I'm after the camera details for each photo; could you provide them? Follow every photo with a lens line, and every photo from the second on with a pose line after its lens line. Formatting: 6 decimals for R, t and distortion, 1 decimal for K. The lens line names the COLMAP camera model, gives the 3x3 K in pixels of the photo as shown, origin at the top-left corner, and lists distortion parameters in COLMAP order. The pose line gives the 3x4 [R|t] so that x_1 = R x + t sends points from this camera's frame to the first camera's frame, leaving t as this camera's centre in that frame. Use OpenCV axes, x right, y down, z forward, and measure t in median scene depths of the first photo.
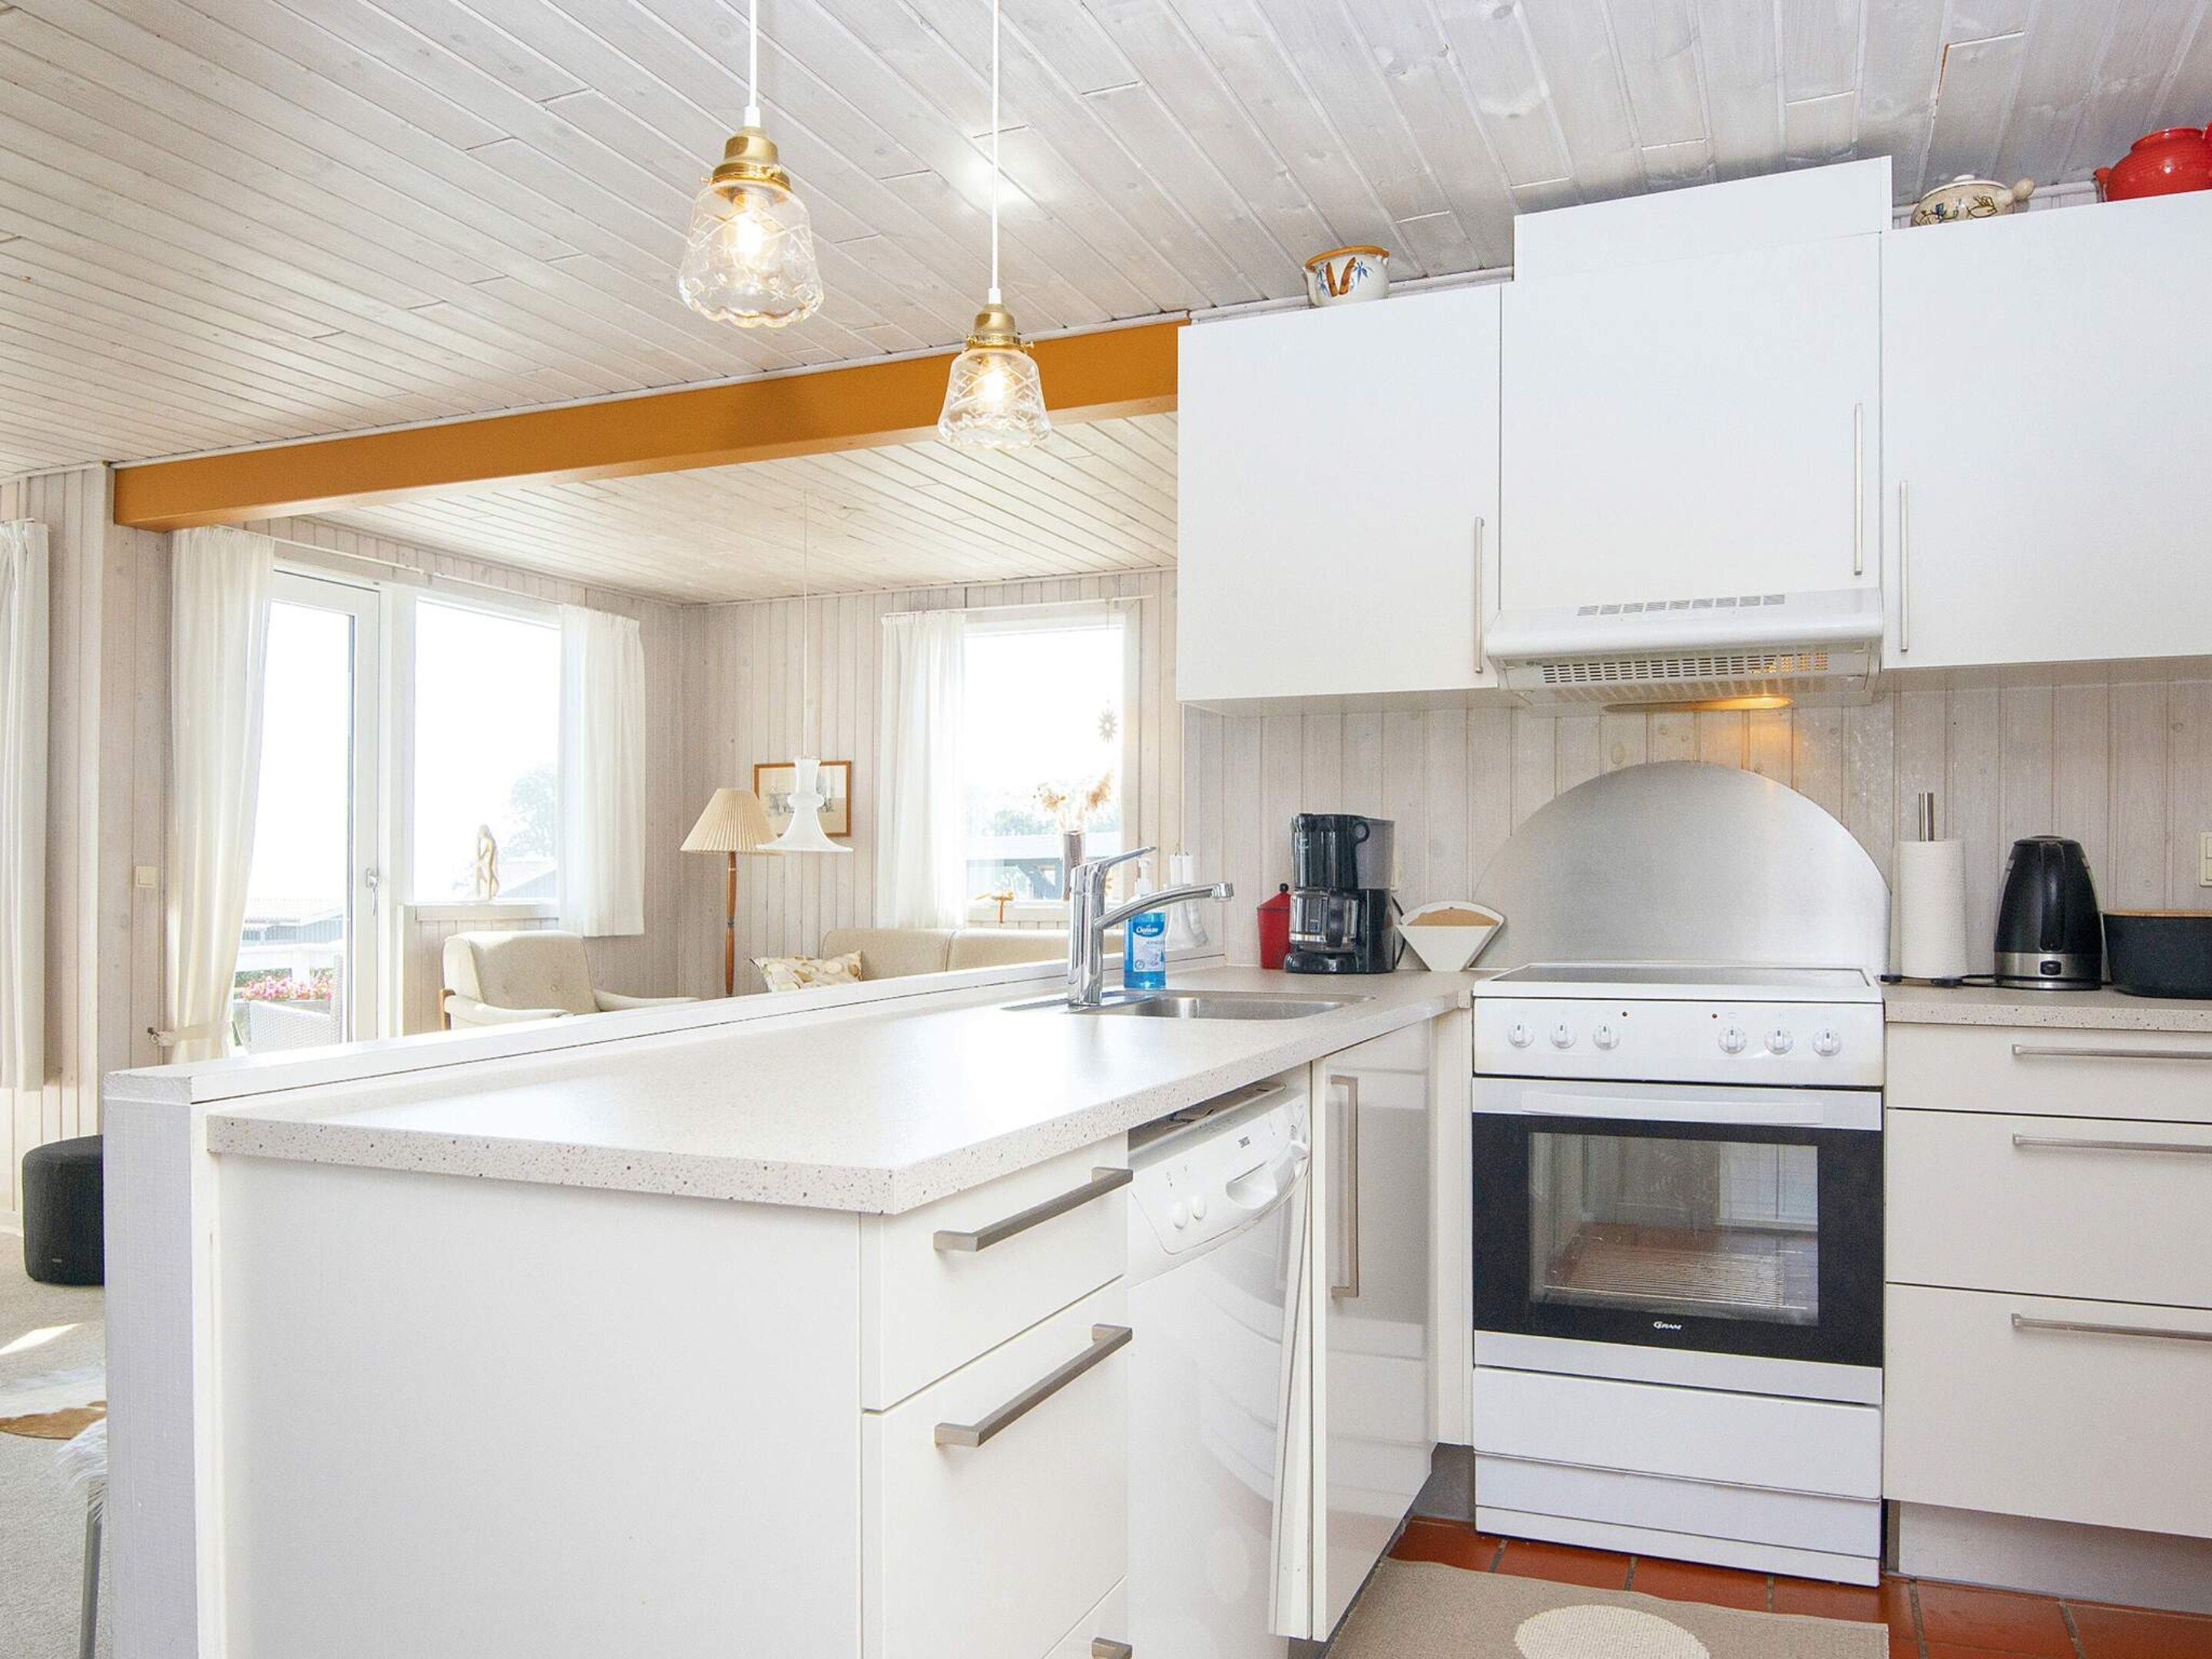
lens RADIAL K [[1635.9, 0, 1109.1], [0, 1635.9, 838.1], [0, 0, 1]] dist [-0.000639, 0.001386]
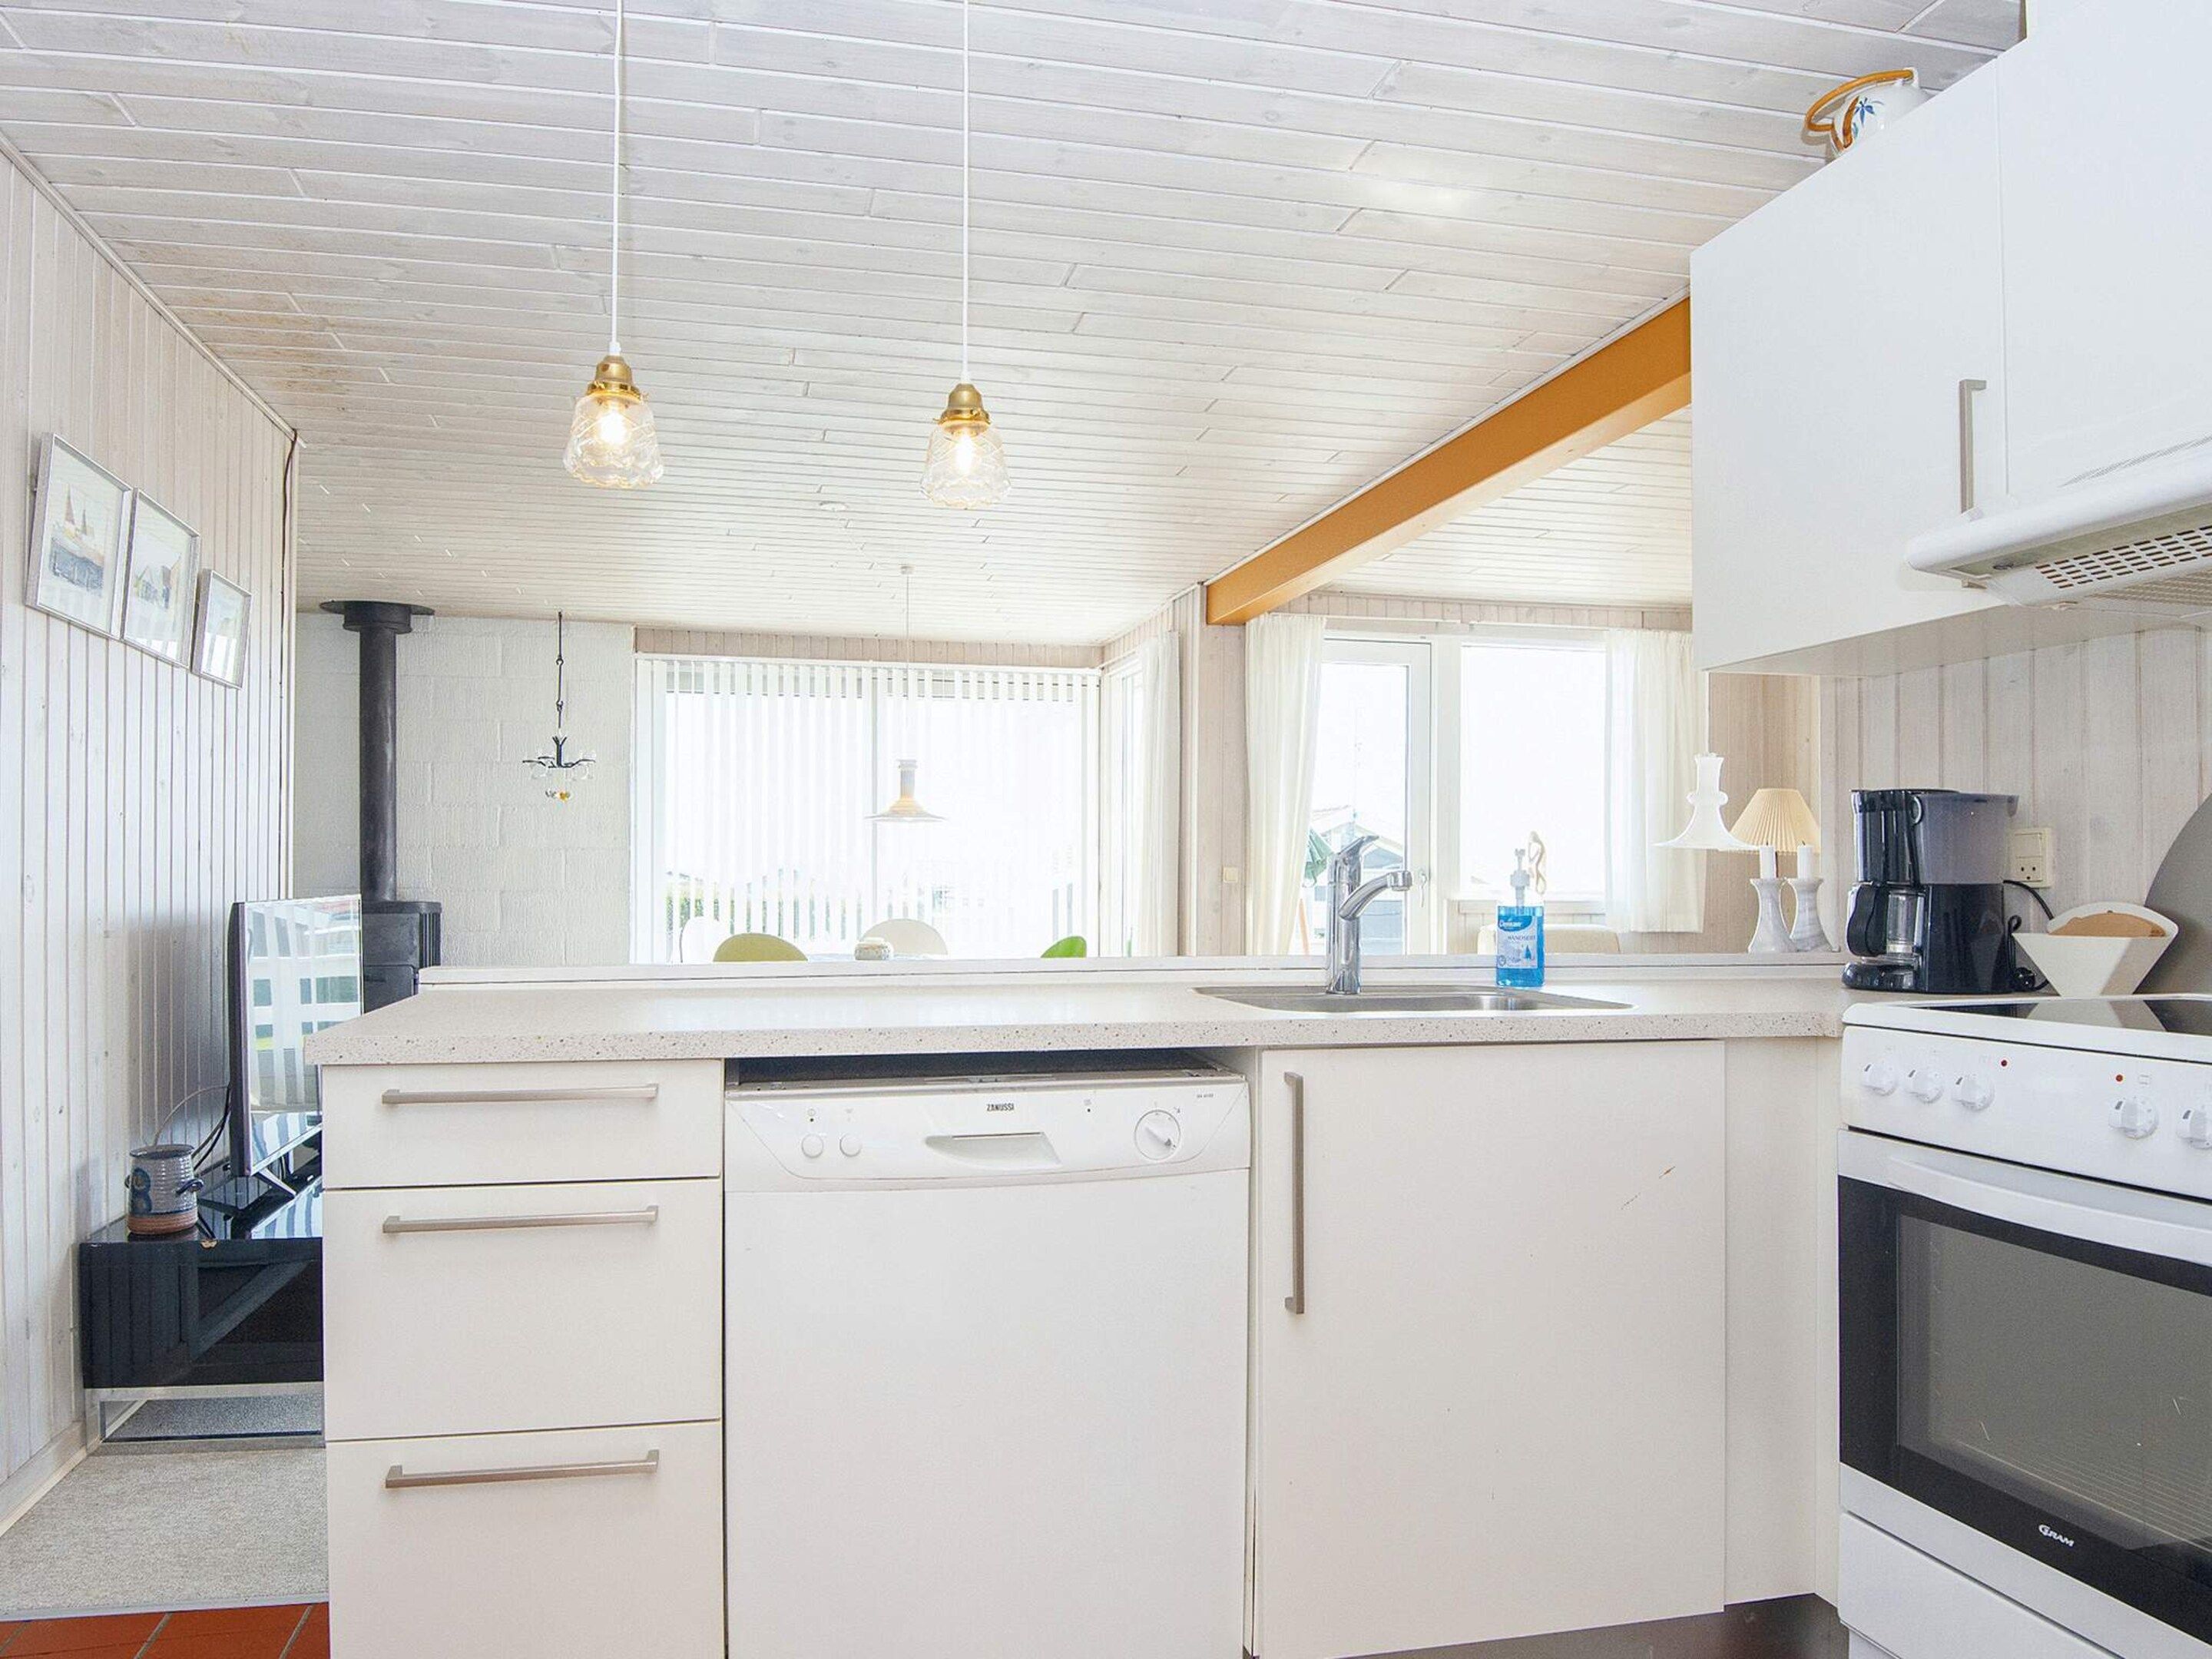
lens RADIAL K [[1467.4, 0, 1106.0], [0, 1467.4, 829.5], [0, 0, 1]] dist [-0.039567, -0.001288]
pose [[0.556197, -0.026642, -0.830623, 0.488685], [0.014682, 0.999645, -0.022232, 0.014317], [0.830921, 0.000170, 0.556391, 0.282456]]
